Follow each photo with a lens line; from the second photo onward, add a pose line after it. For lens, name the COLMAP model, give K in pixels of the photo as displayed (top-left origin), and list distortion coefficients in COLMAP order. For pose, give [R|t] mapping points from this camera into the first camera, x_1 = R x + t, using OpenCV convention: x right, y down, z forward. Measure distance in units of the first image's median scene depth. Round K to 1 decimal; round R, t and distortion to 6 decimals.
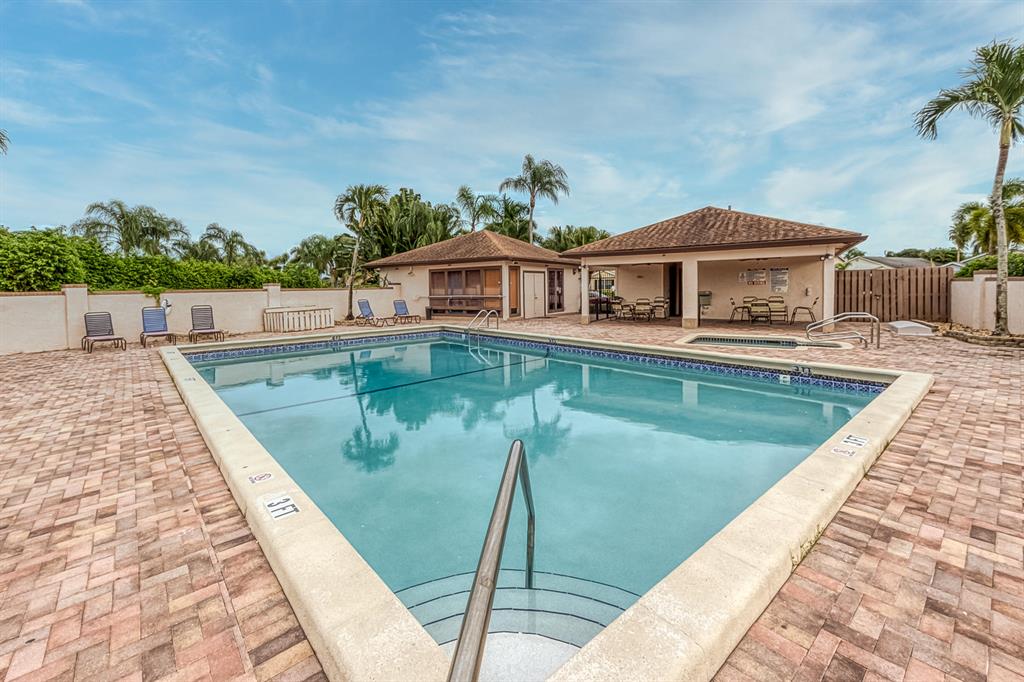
lens RADIAL K [[403.8, 0, 512.0], [0, 403.8, 341.0], [0, 0, 1]] dist [-0.001264, -0.000185]
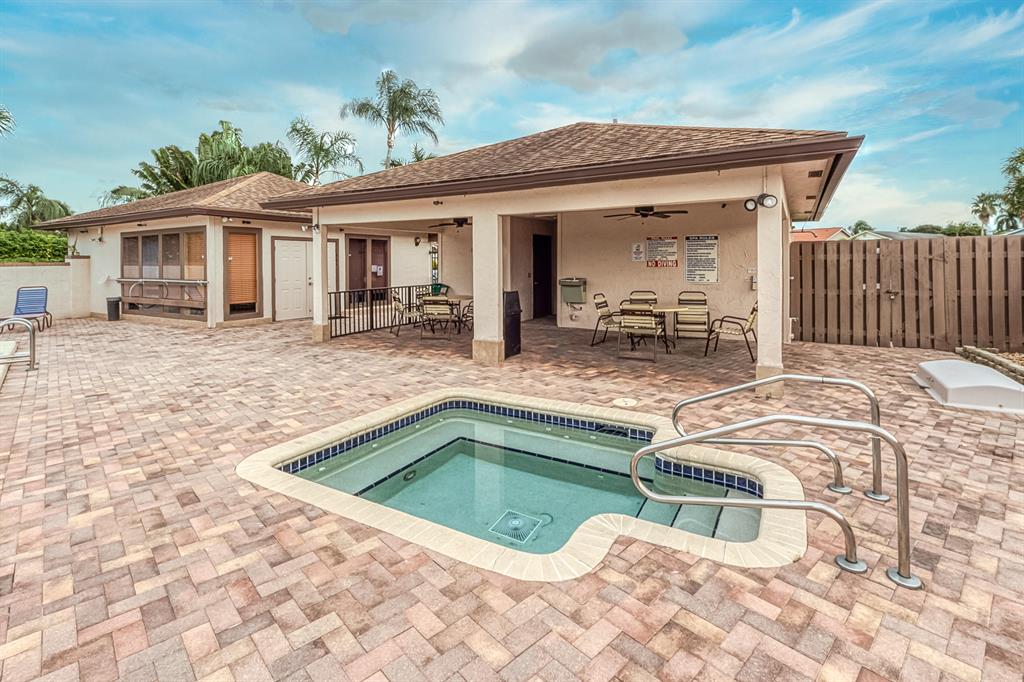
lens RADIAL K [[424.8, 0, 511.9], [0, 424.8, 320.5], [0, 0, 1]] dist [0.001265, 0.000107]
pose [[0.999868, 0.010250, 0.012578, 0.367502], [-0.010305, 0.999937, 0.004348, -0.064143], [-0.012533, -0.004477, 0.999911, 0.410083]]
